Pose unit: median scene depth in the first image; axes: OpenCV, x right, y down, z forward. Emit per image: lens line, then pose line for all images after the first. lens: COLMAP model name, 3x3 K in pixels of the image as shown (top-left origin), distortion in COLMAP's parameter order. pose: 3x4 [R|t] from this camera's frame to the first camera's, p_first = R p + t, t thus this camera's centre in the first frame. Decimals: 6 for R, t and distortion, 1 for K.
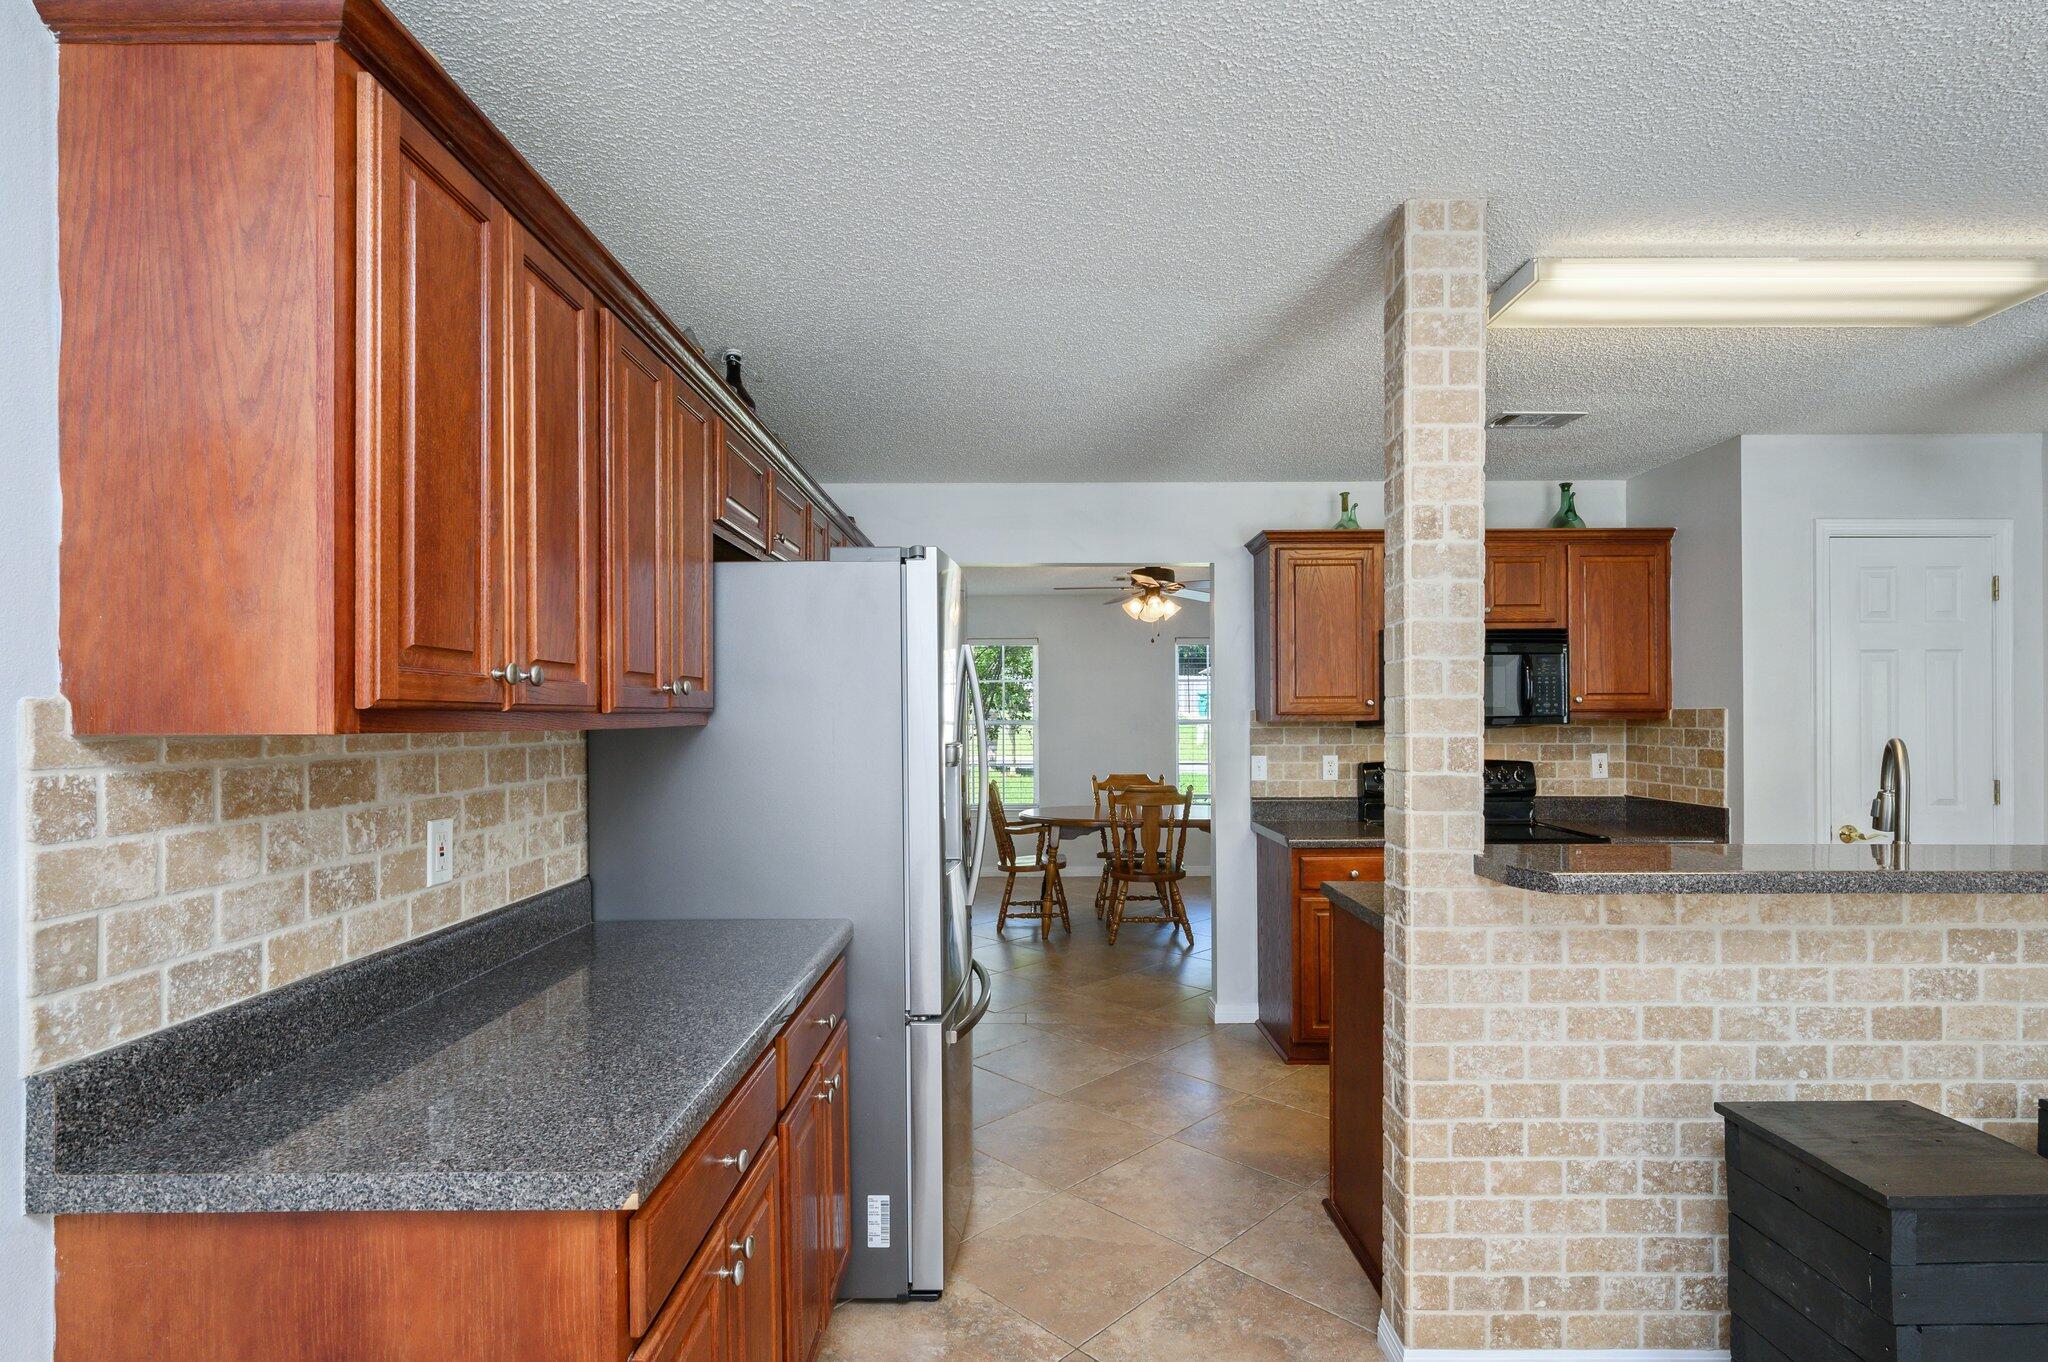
lens RADIAL K [[972.1, 0, 1027.7], [0, 972.1, 708.9], [0, 0, 1]] dist [-0.003716, 0.001548]
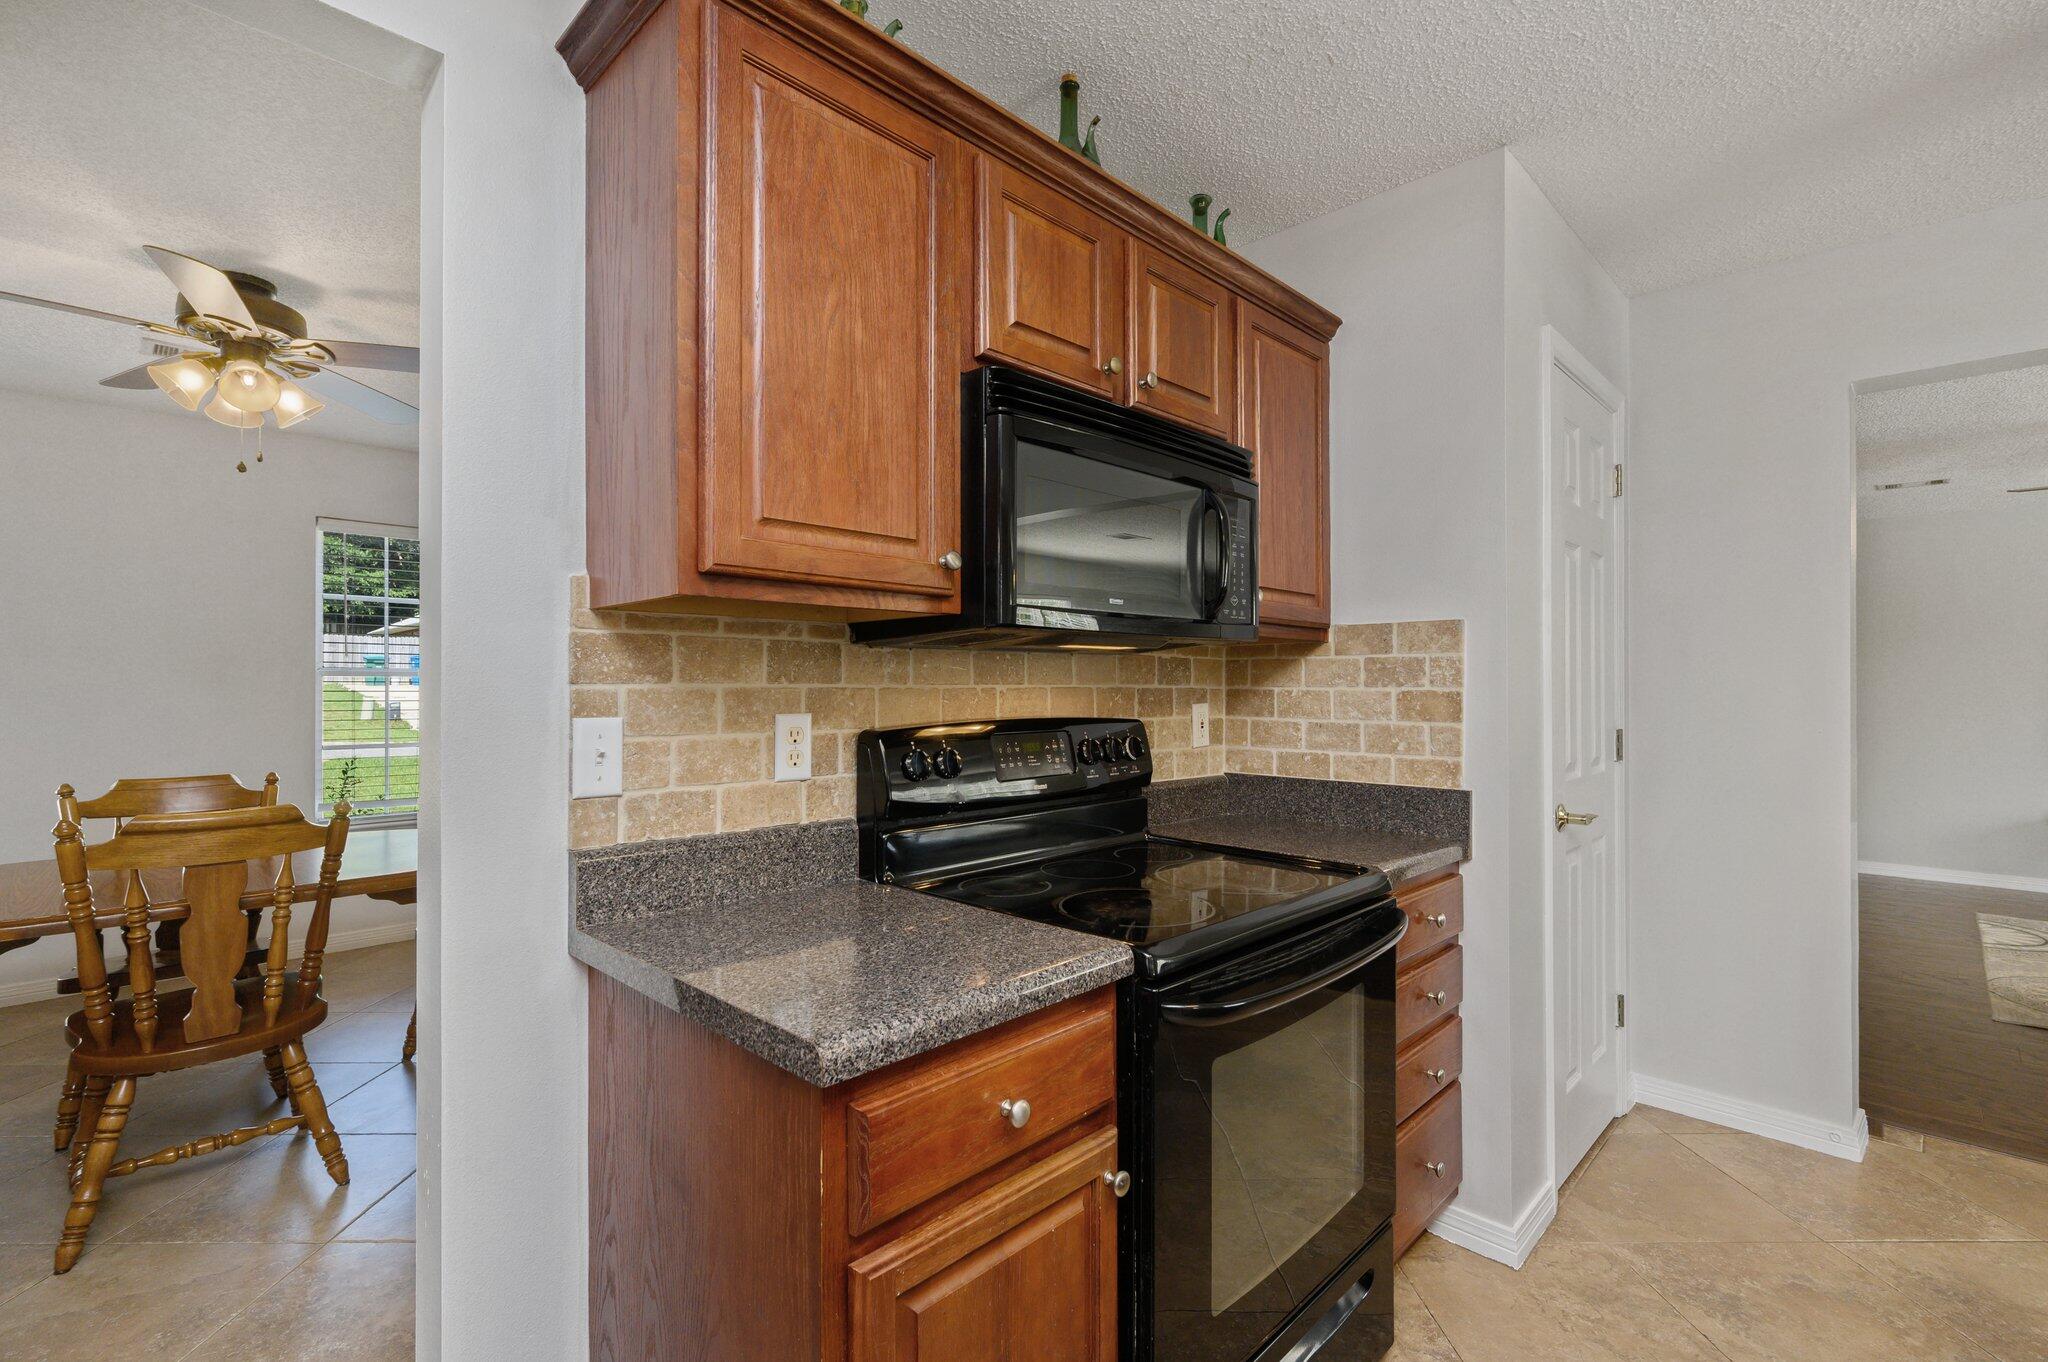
lens RADIAL K [[972.1, 0, 1058.3], [0, 972.1, 679.1], [0, 0, 1]] dist [-0.003716, 0.001548]
pose [[0.698948, 0.009979, 0.715103, 0.297700], [-0.008739, 0.999947, -0.005413, 0.093339], [-0.715119, -0.002466, 0.698998, 1.744030]]
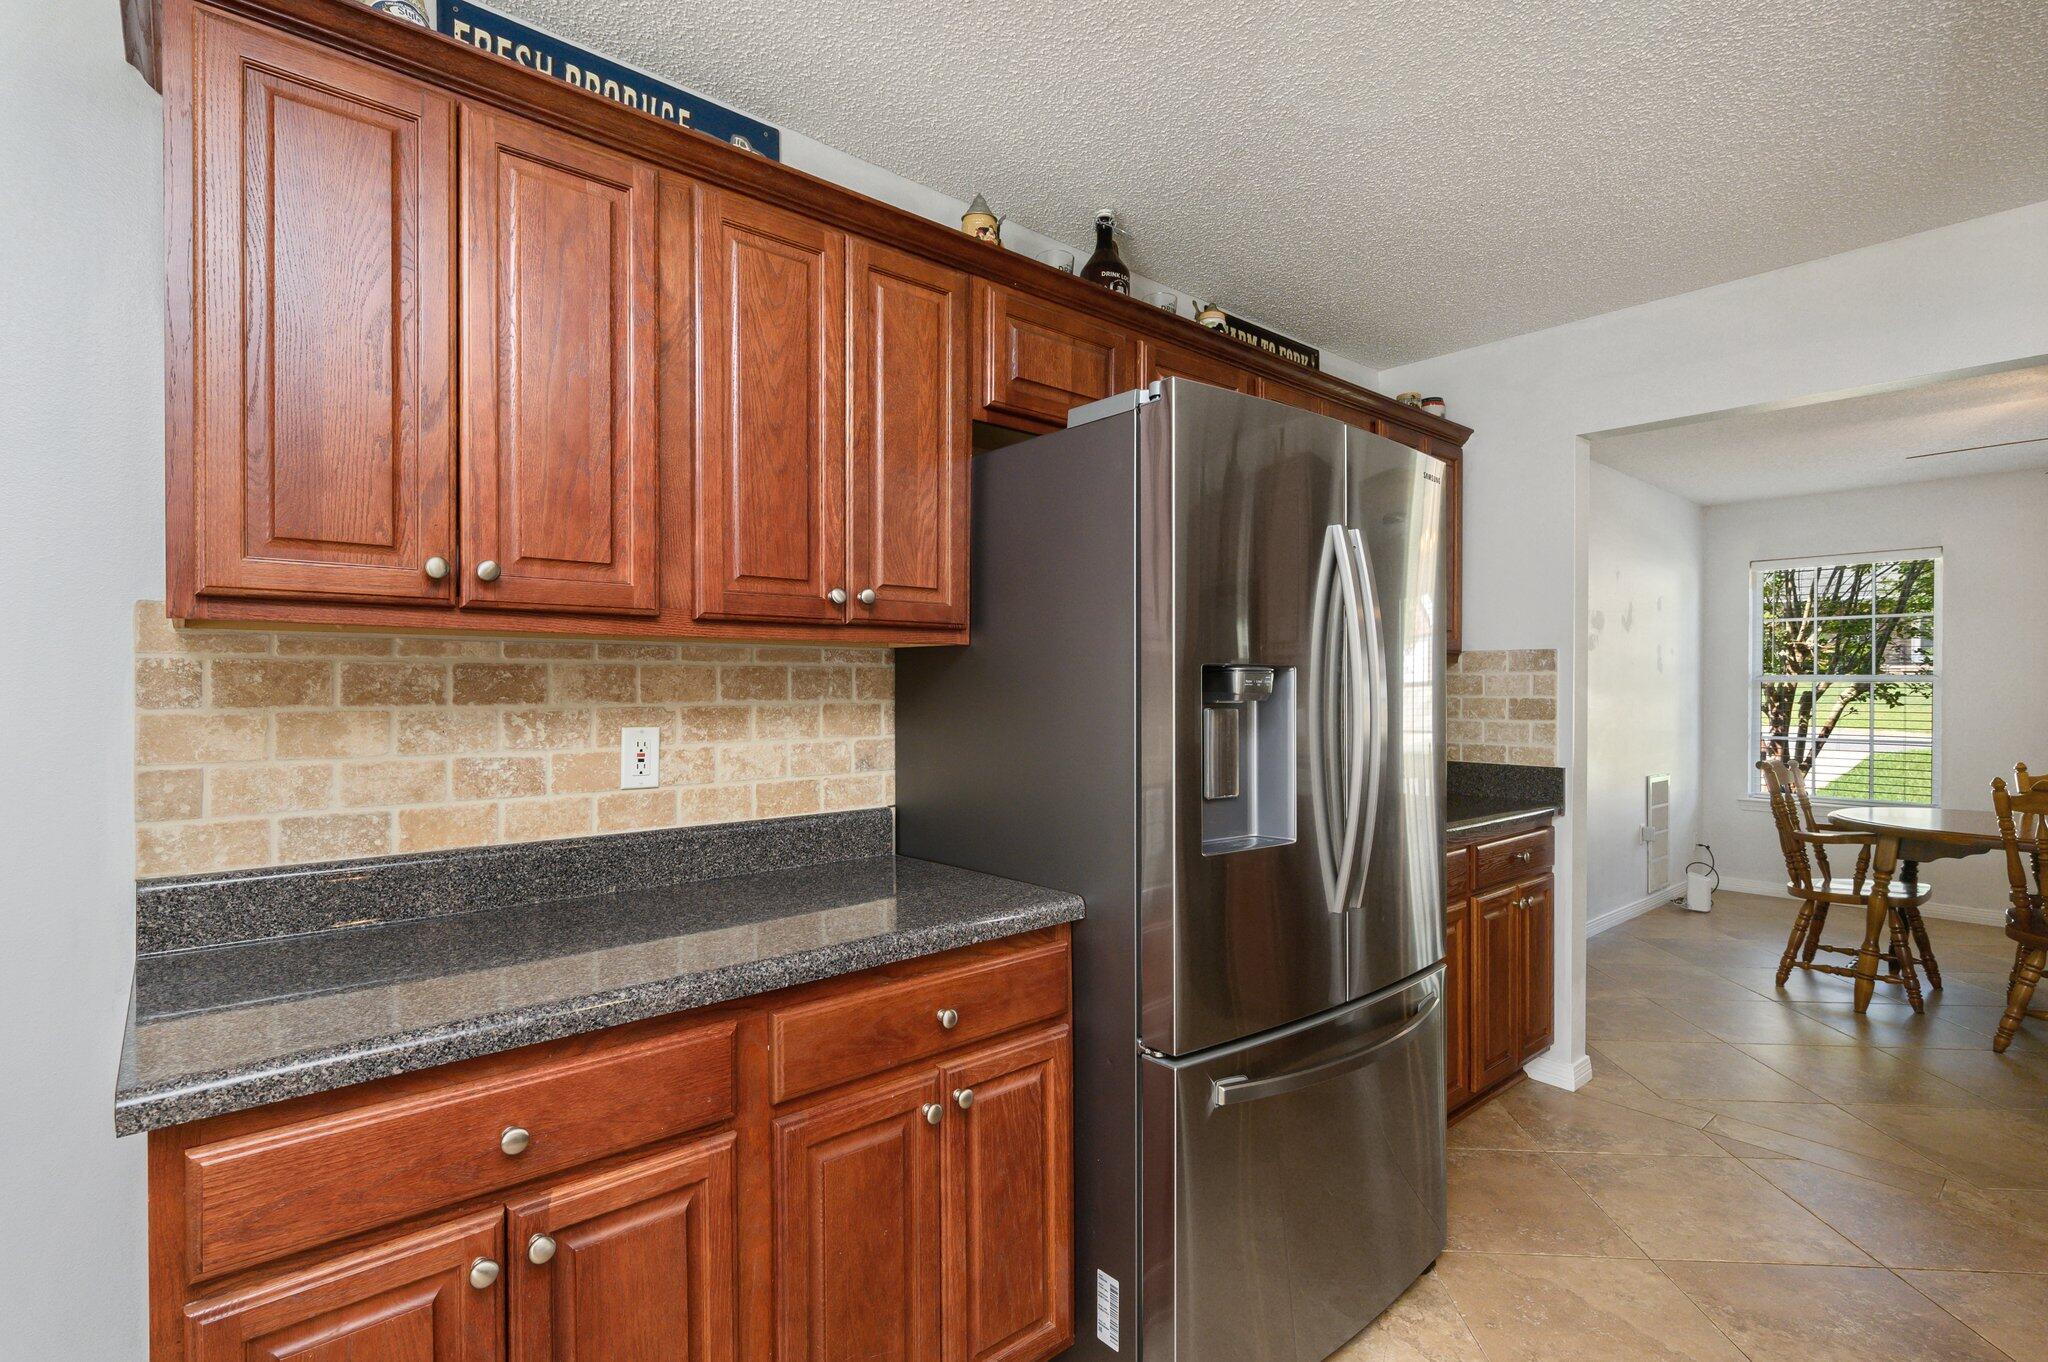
lens RADIAL K [[972.1, 0, 1004.1], [0, 972.1, 688.1], [0, 0, 1]] dist [-0.003716, 0.001548]
pose [[0.657183, 0.008433, -0.753684, 0.467380], [0.002401, 0.999909, 0.013281, 0.059204], [0.753728, -0.010537, 0.657102, 0.619067]]
